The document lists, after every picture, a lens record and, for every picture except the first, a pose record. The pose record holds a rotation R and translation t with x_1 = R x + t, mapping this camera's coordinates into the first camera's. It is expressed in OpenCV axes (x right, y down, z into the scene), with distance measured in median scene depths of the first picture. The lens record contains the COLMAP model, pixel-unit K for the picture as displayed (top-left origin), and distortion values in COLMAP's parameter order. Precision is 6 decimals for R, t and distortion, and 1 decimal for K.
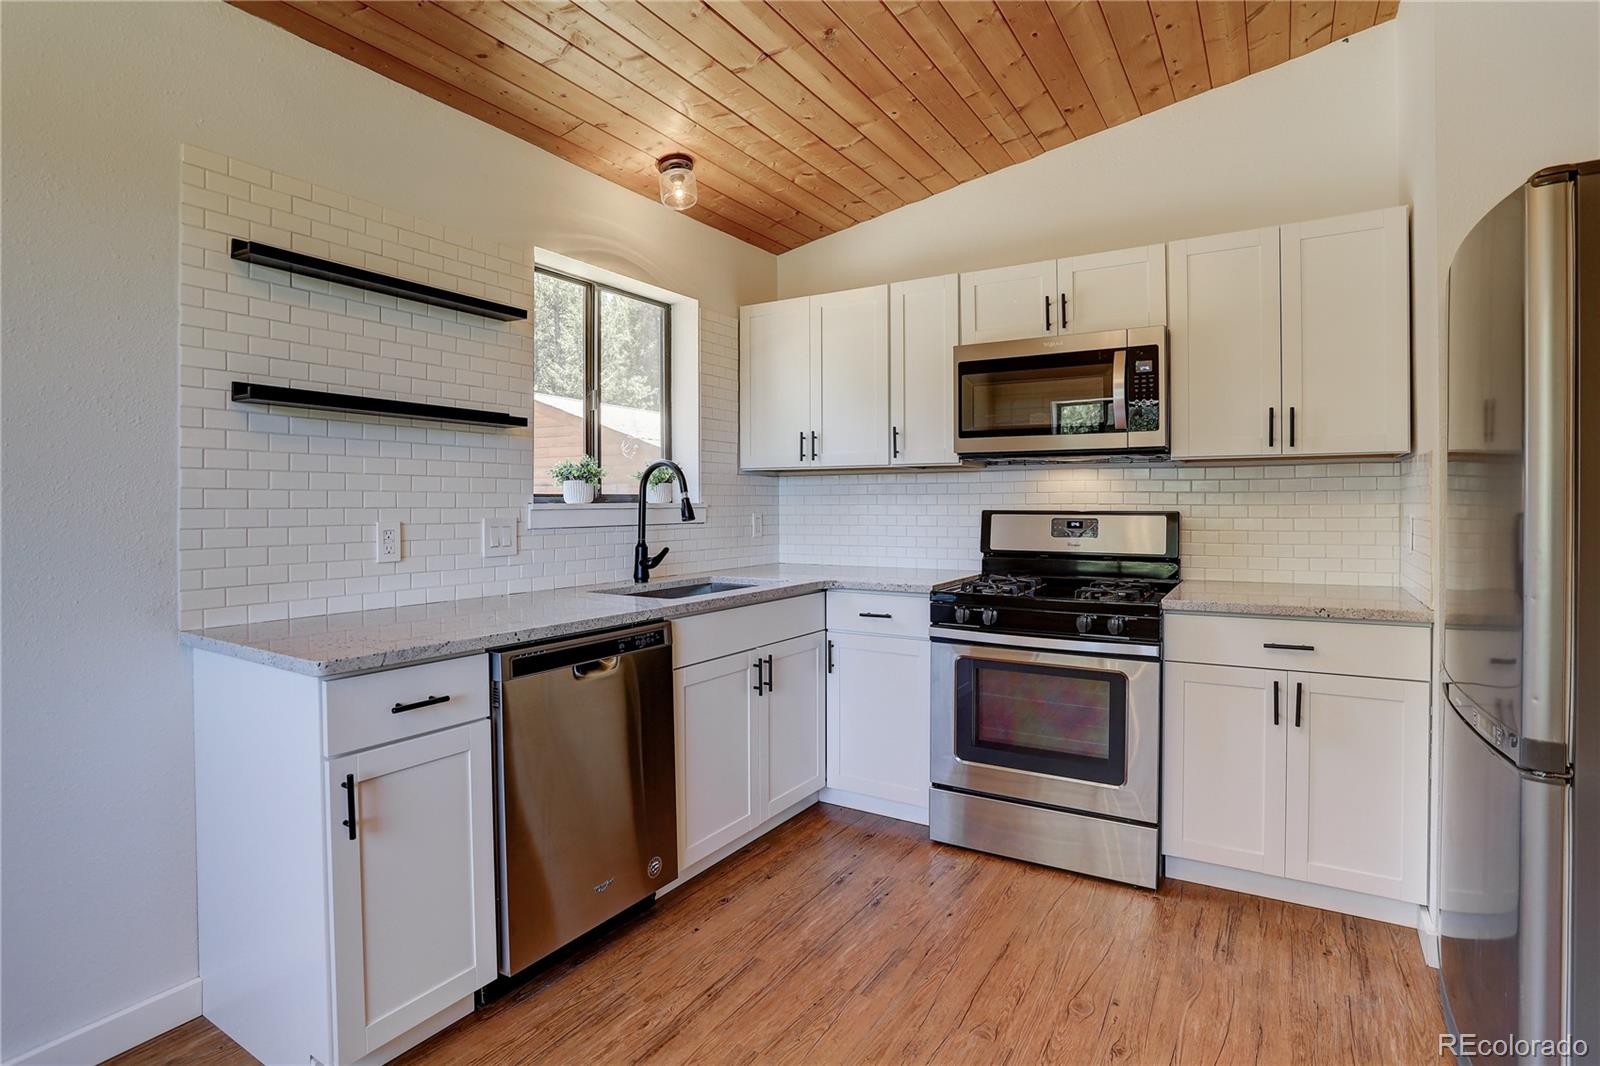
lens RADIAL K [[802.7, 0, 796.0], [0, 802.7, 498.1], [0, 0, 1]] dist [-0.076635, 0.032568]
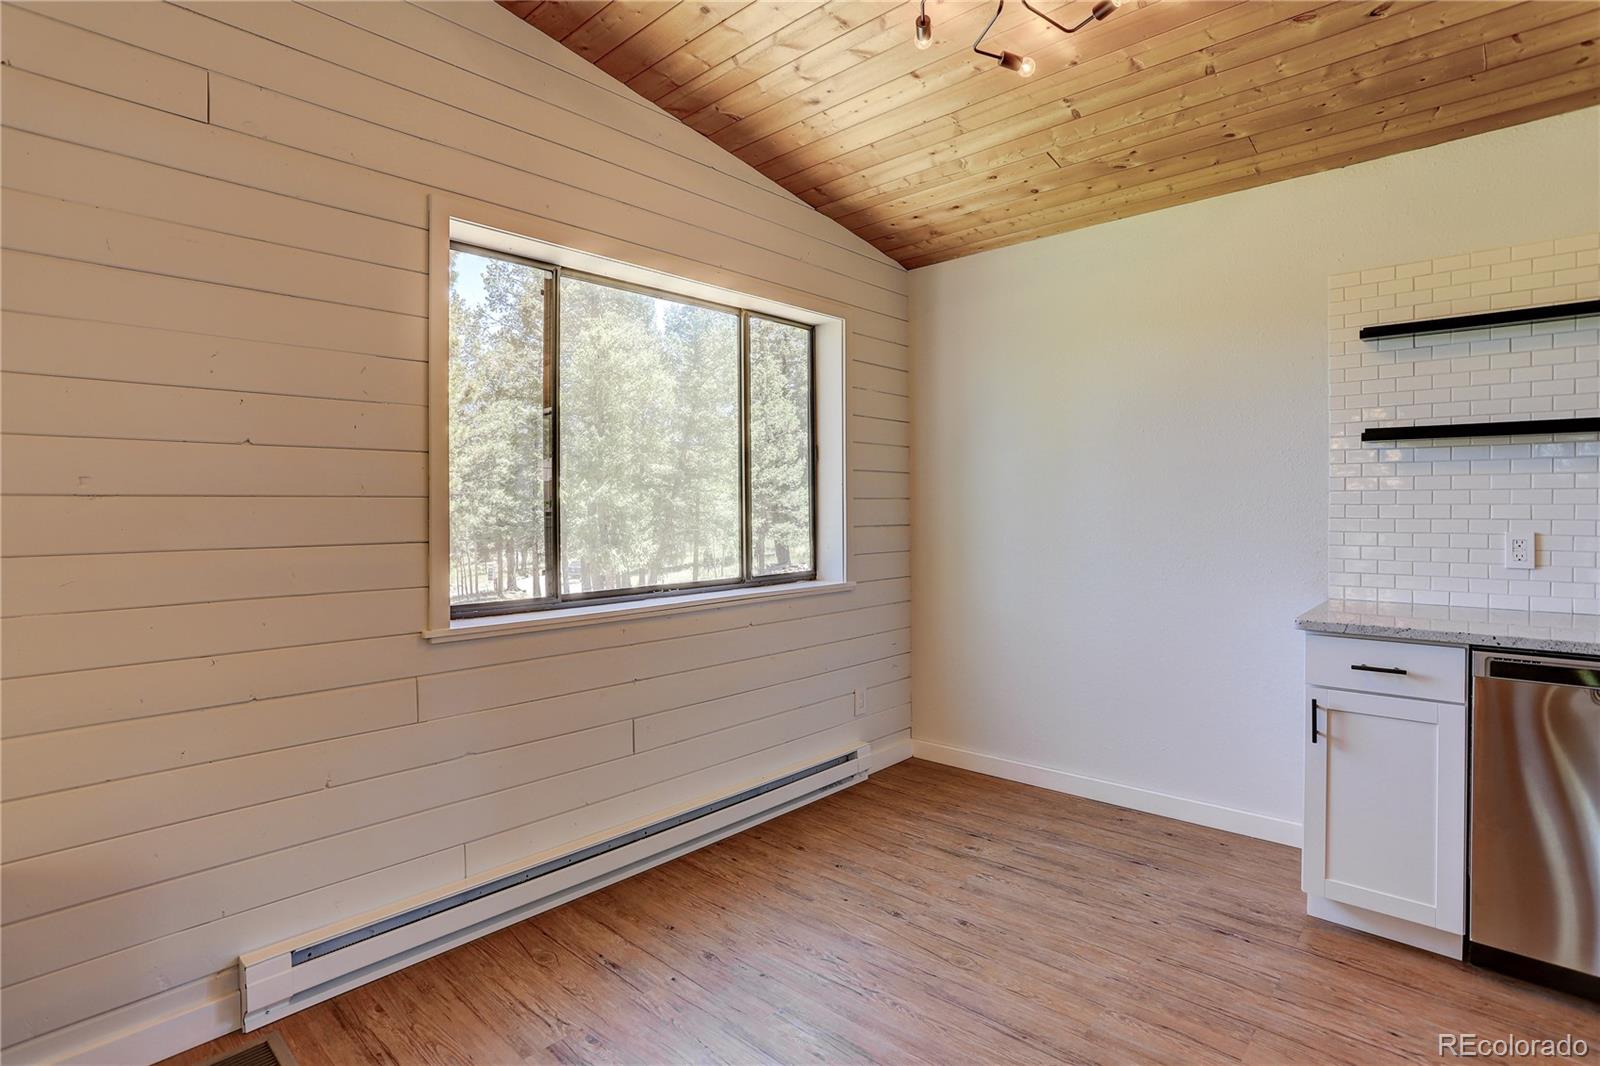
lens RADIAL K [[792.5, 0, 794.4], [0, 792.5, 515.3], [0, 0, 1]] dist [-0.076432, 0.030366]
pose [[-0.179280, 0.010231, -0.983745, 0.531618], [0.011124, 0.999903, 0.008372, -0.009943], [0.983735, -0.009442, -0.179376, 0.150445]]
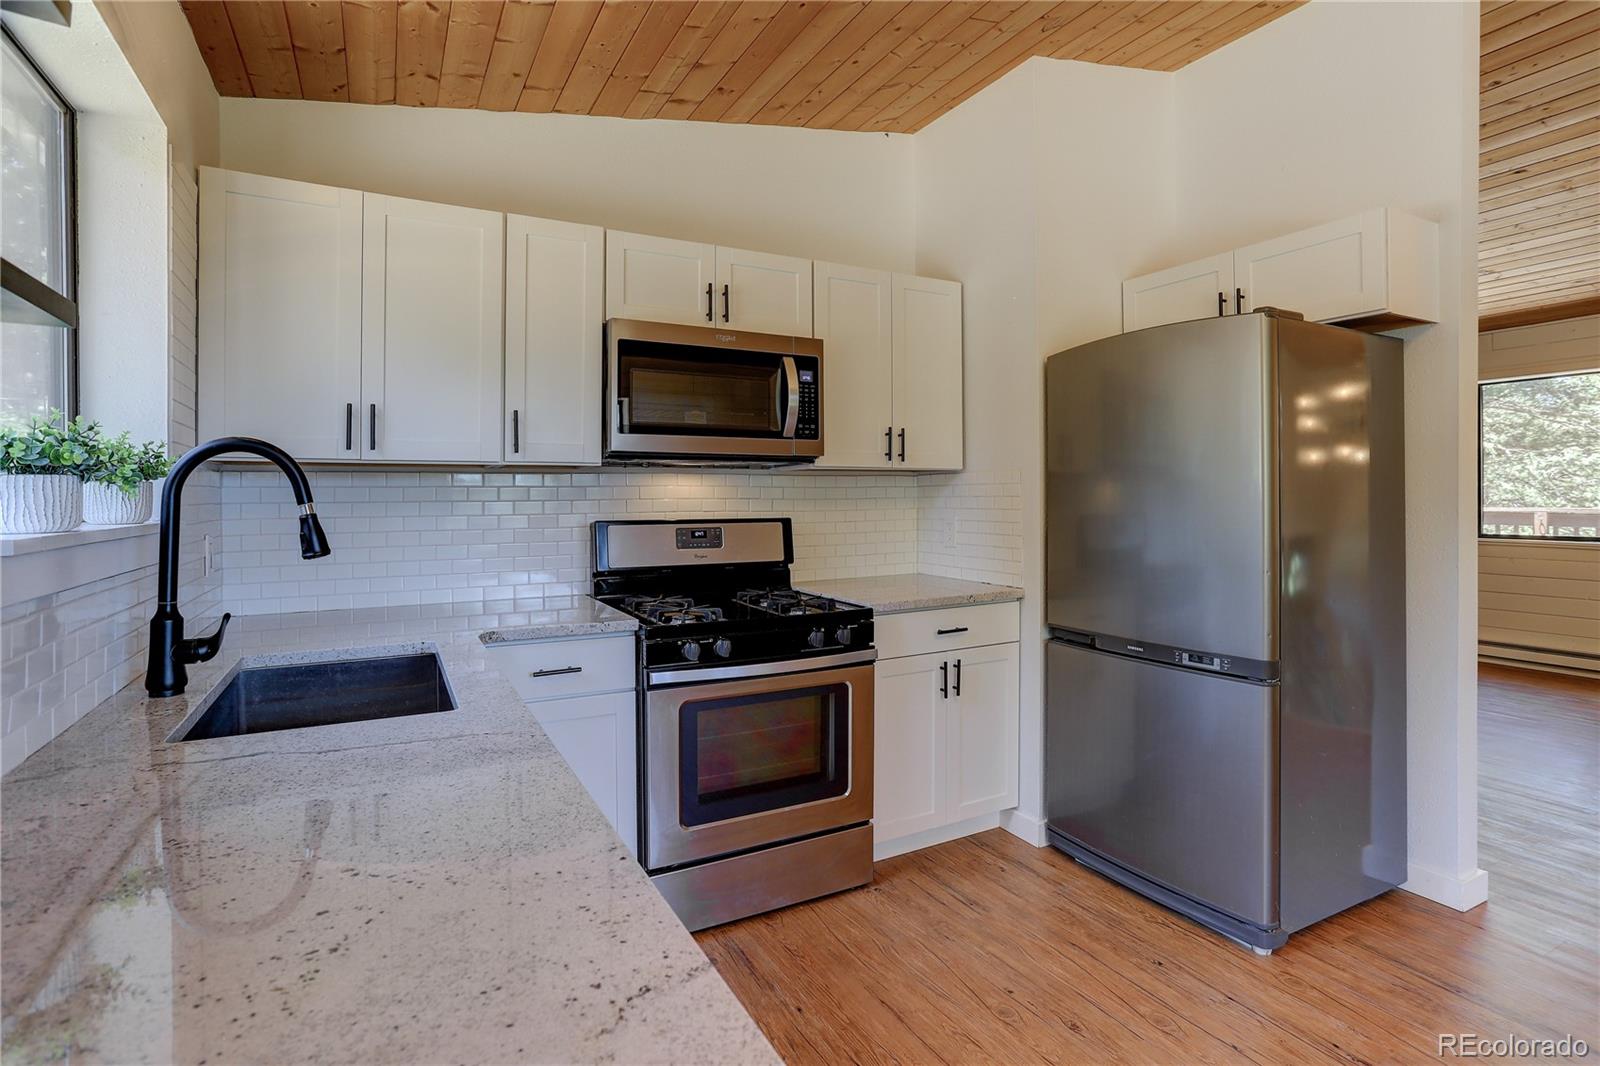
lens RADIAL K [[788.4, 0, 792.5], [0, 788.4, 493.6], [0, 0, 1]] dist [-0.068412, 0.029056]
pose [[0.496844, 0.003027, 0.867835, -0.406727], [-0.001009, 0.999995, -0.002910, -0.012153], [-0.867839, 0.000570, 0.496844, 0.472141]]
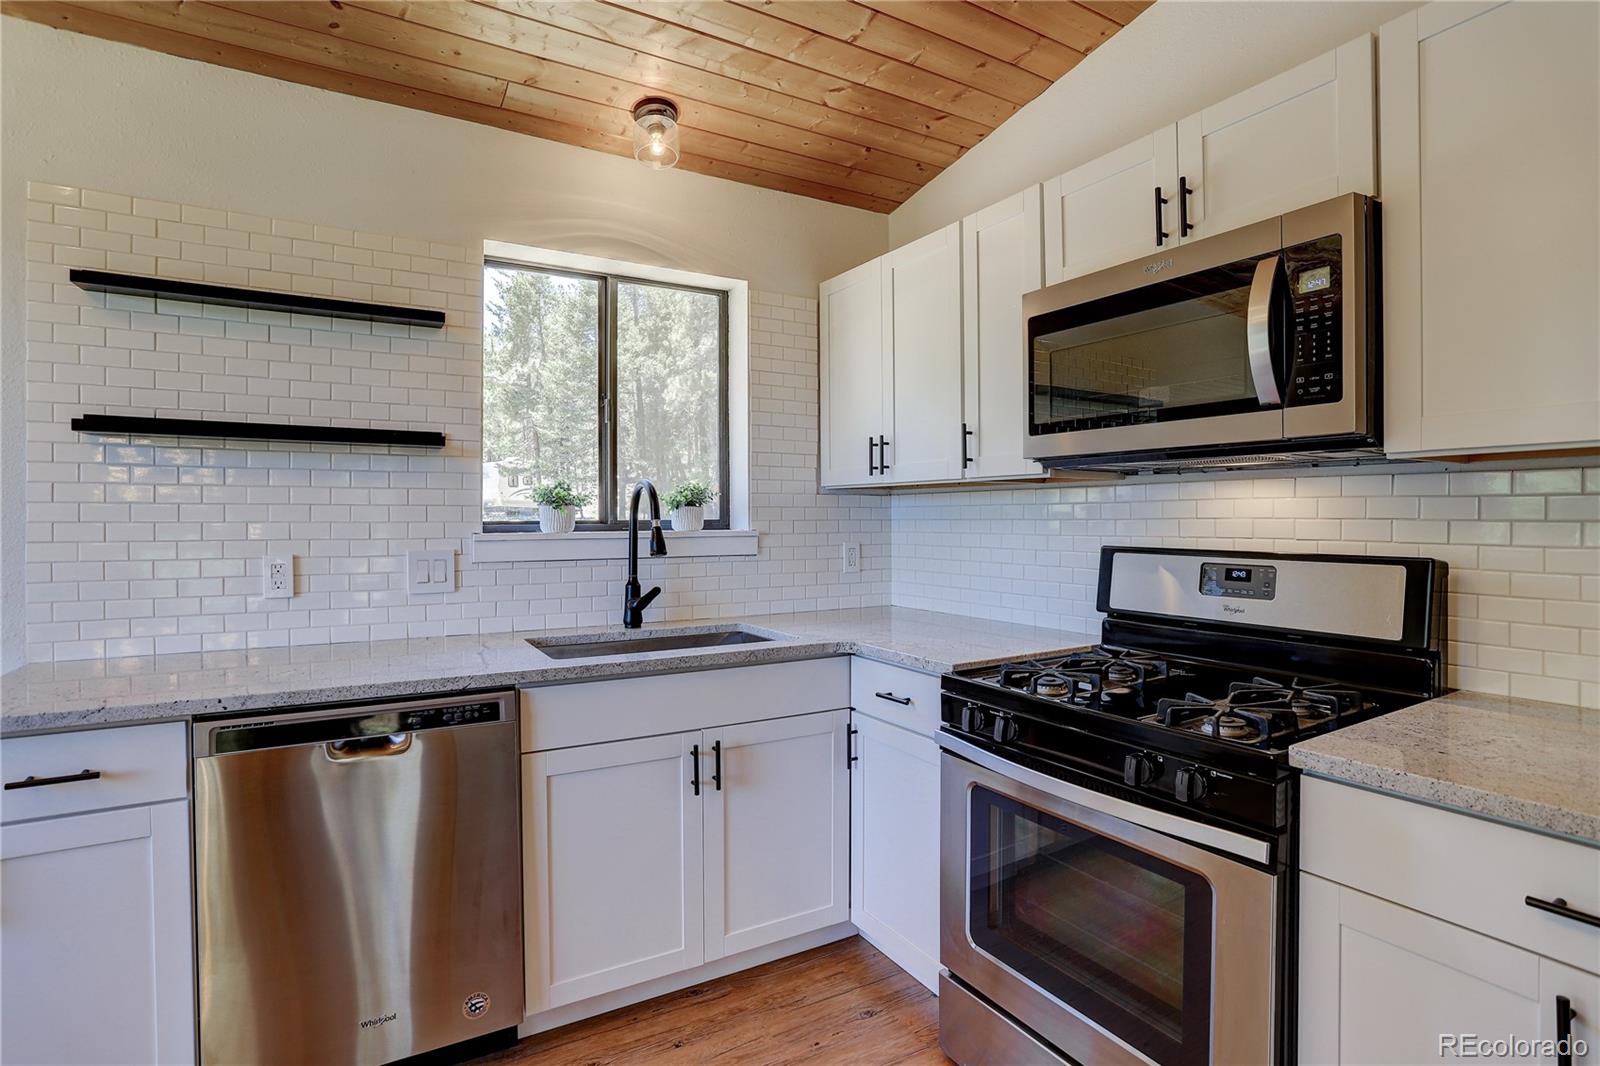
lens RADIAL K [[792.5, 0, 794.4], [0, 792.5, 515.3], [0, 0, 1]] dist [-0.076432, 0.030366]
pose [[0.885387, -0.000362, -0.464854, 0.341411], [0.002755, 0.999986, 0.004470, -0.014495], [0.464846, -0.005239, 0.885376, 0.362805]]
